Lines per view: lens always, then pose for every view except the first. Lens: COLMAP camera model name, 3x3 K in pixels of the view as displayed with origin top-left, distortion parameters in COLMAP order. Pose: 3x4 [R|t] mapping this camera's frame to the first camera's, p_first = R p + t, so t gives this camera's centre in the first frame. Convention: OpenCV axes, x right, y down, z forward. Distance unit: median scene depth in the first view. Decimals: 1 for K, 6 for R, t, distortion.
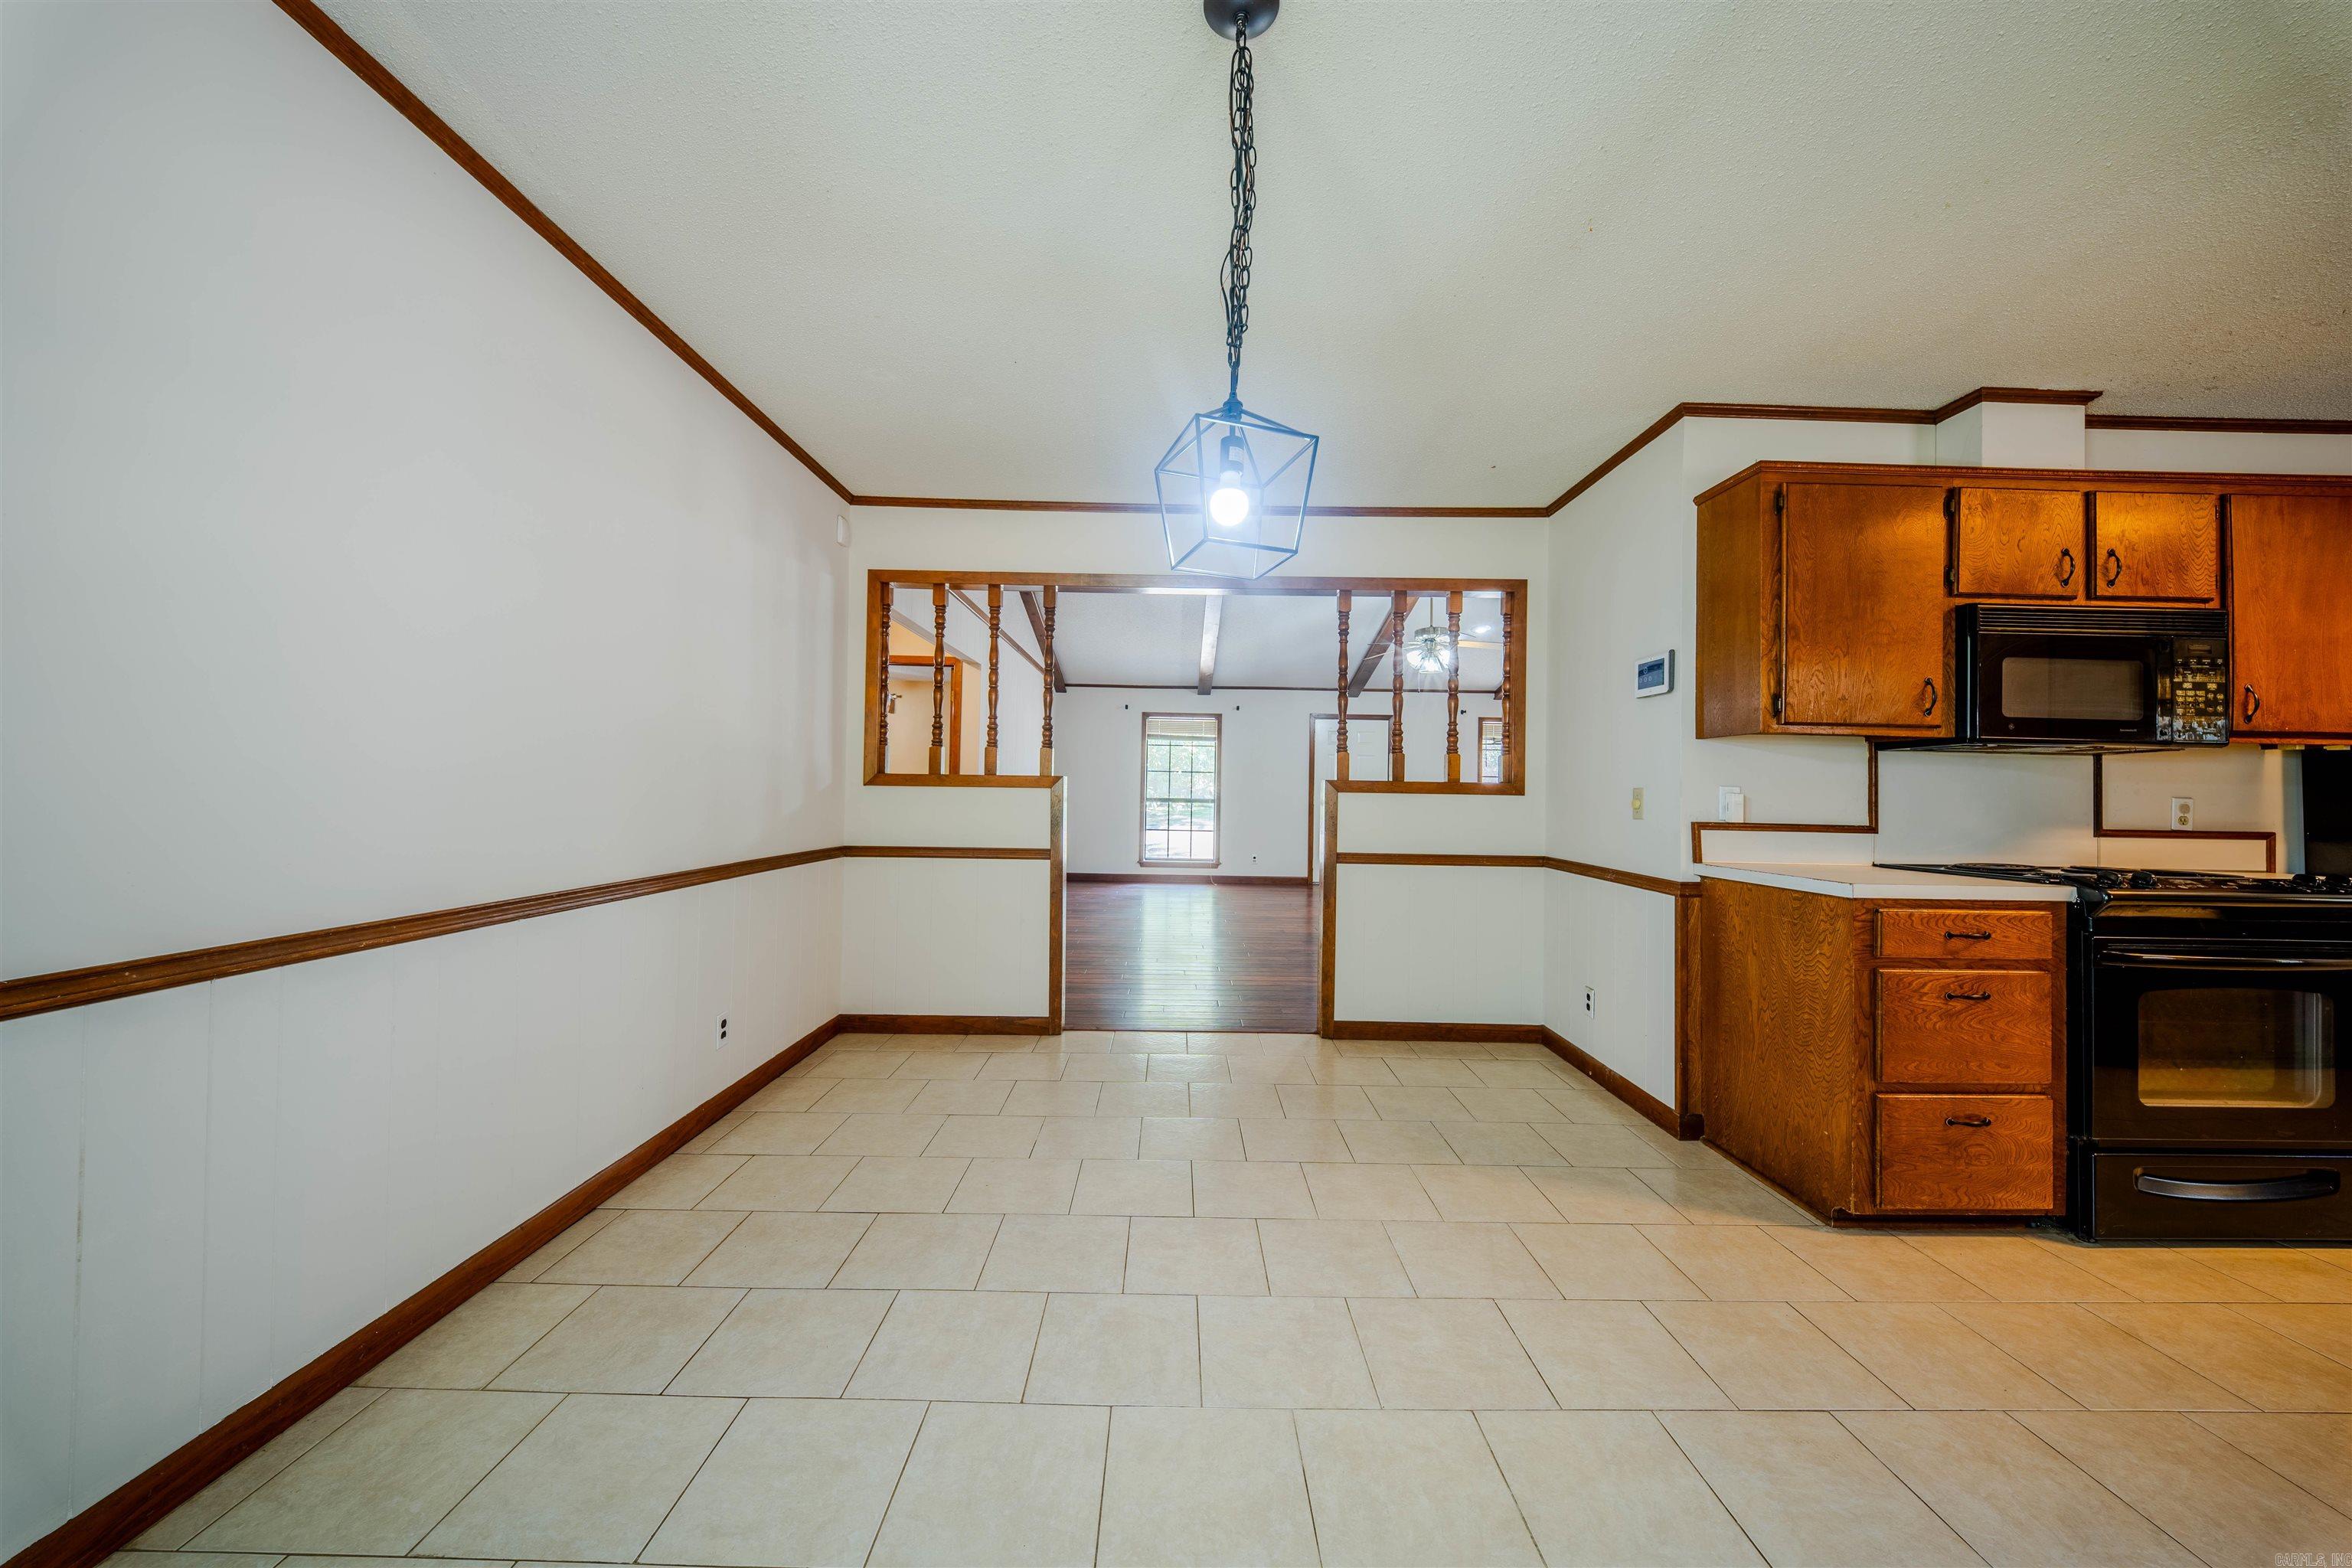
lens RADIAL K [[844.5, 0, 1068.2], [0, 844.5, 781.2], [0, 0, 1]] dist [-0.000154, -0.002399]
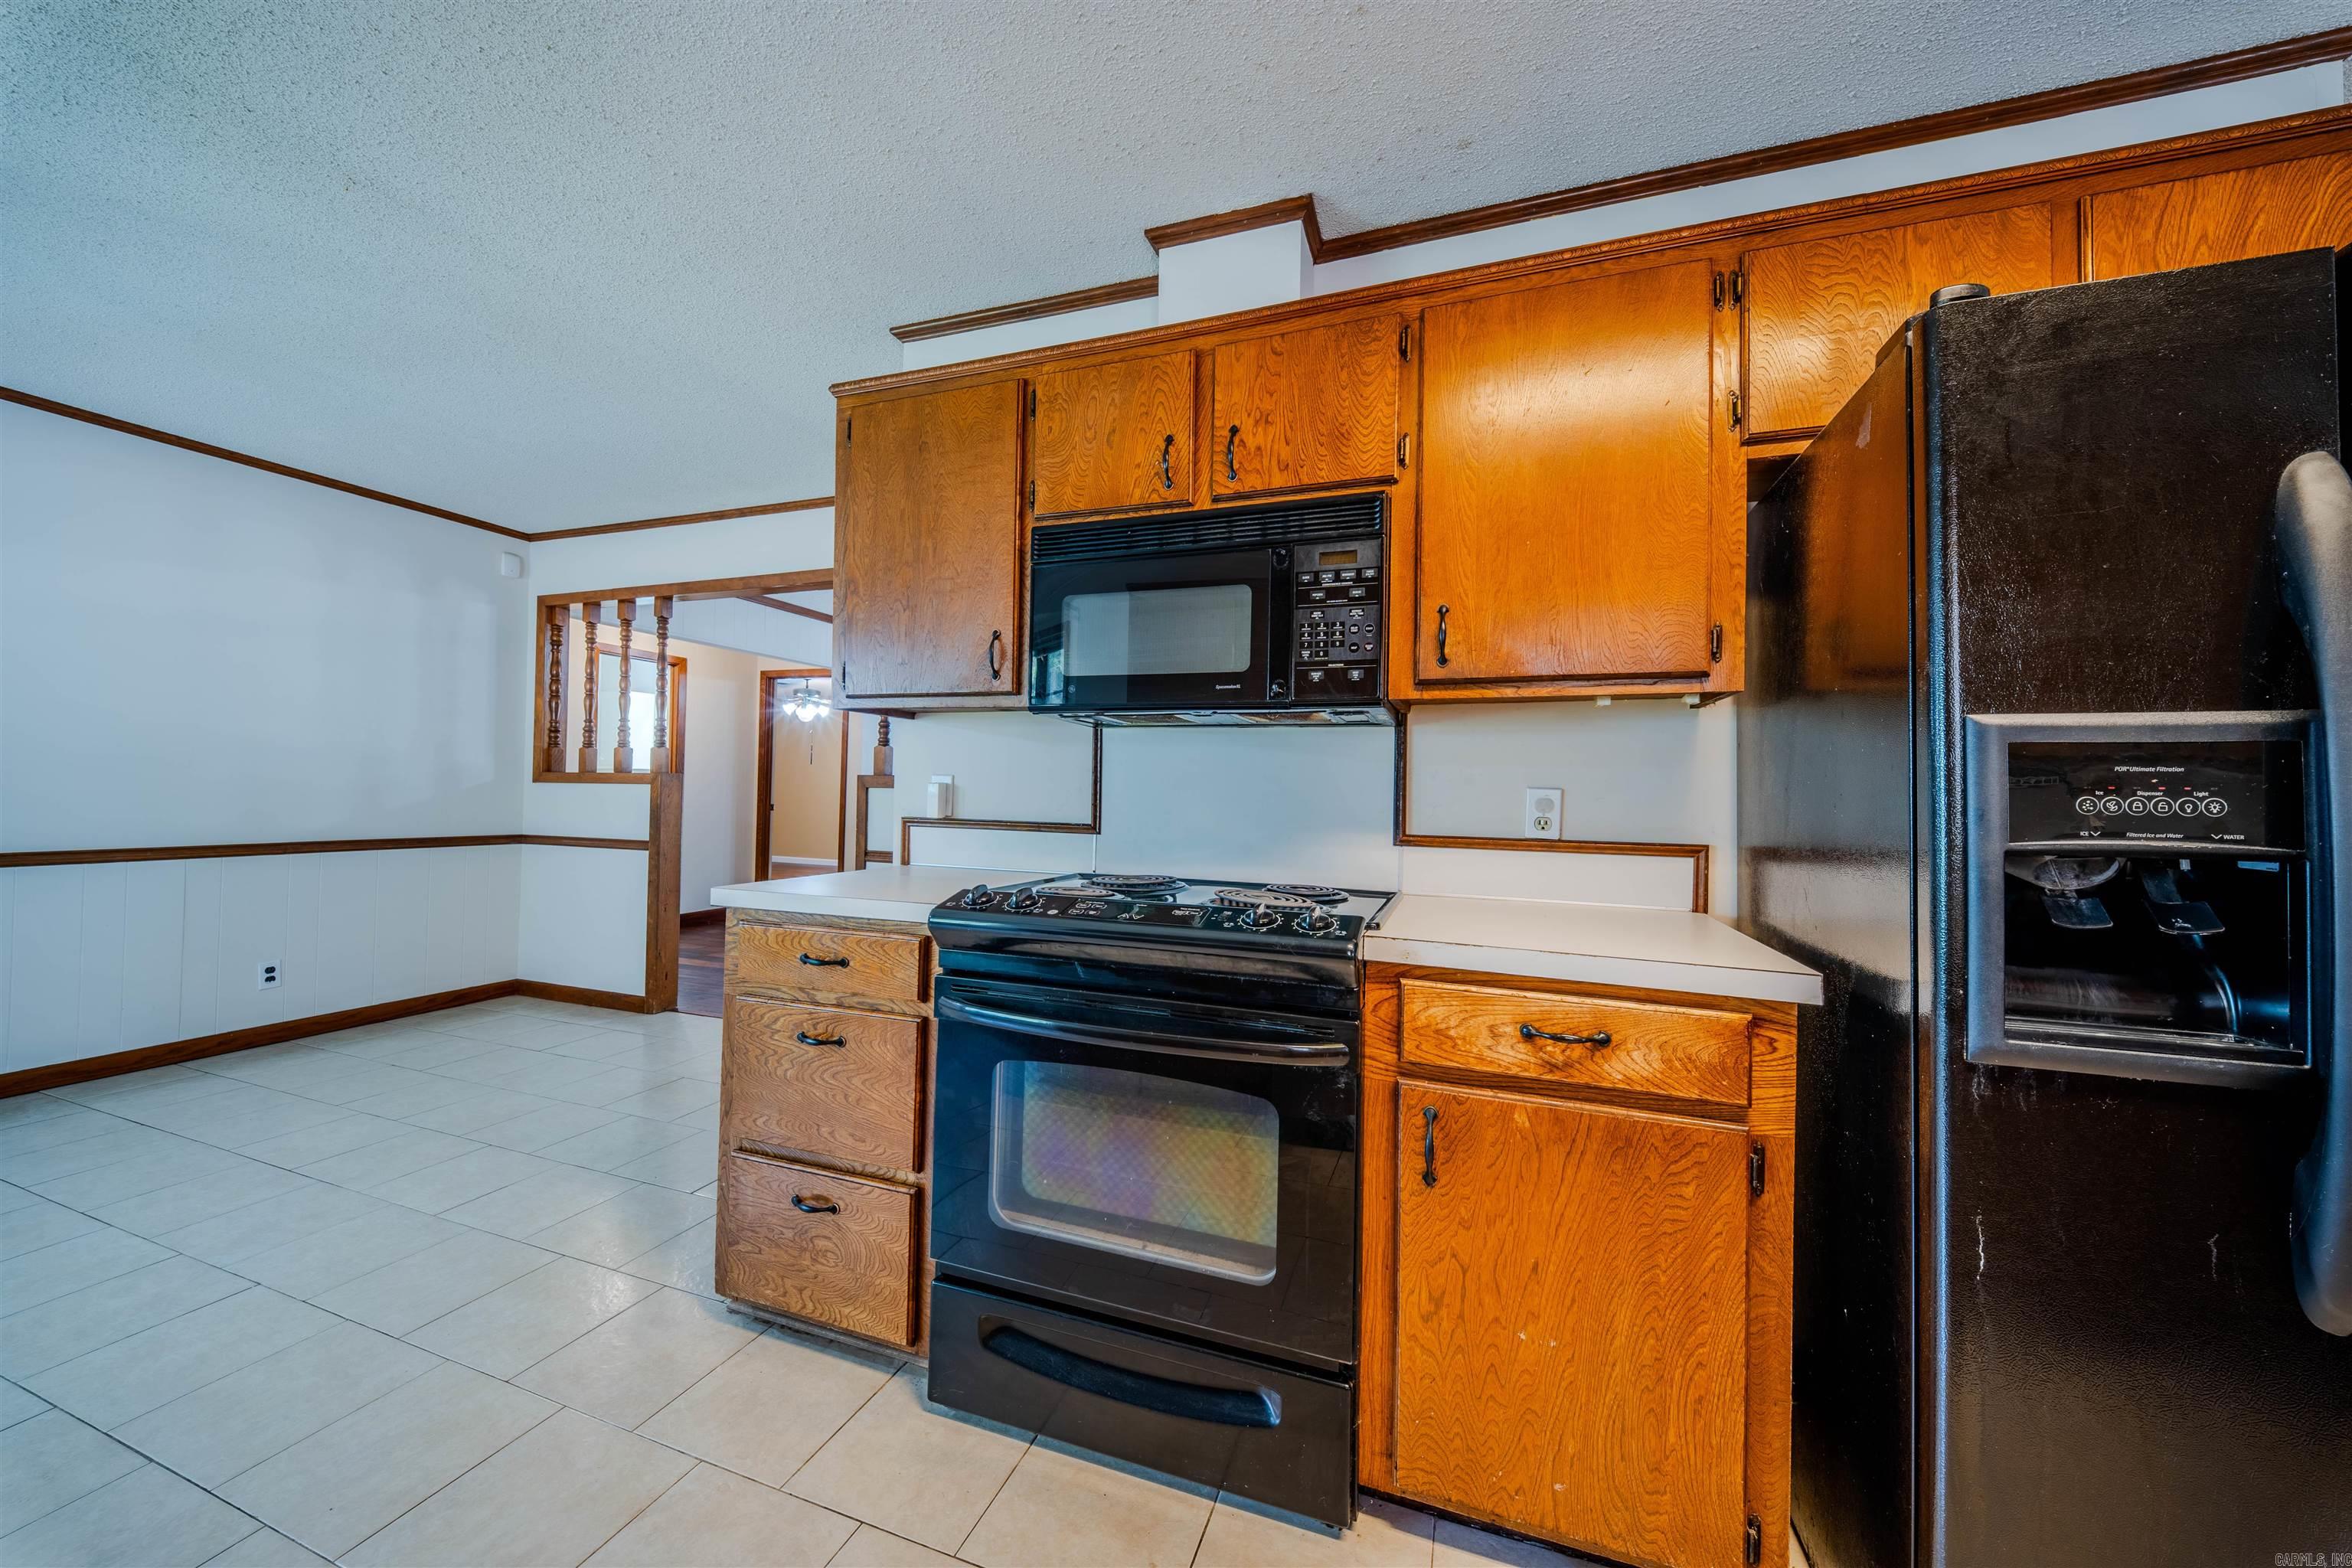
lens RADIAL K [[821.9, 0, 1179.8], [0, 821.9, 778.6], [0, 0, 1]] dist [0.010337, -0.007662]
pose [[0.940131, -0.005161, -0.340774, 1.286667], [0.000525, 0.999906, -0.013695, 0.021259], [0.340812, 0.012696, 0.940046, 0.314414]]
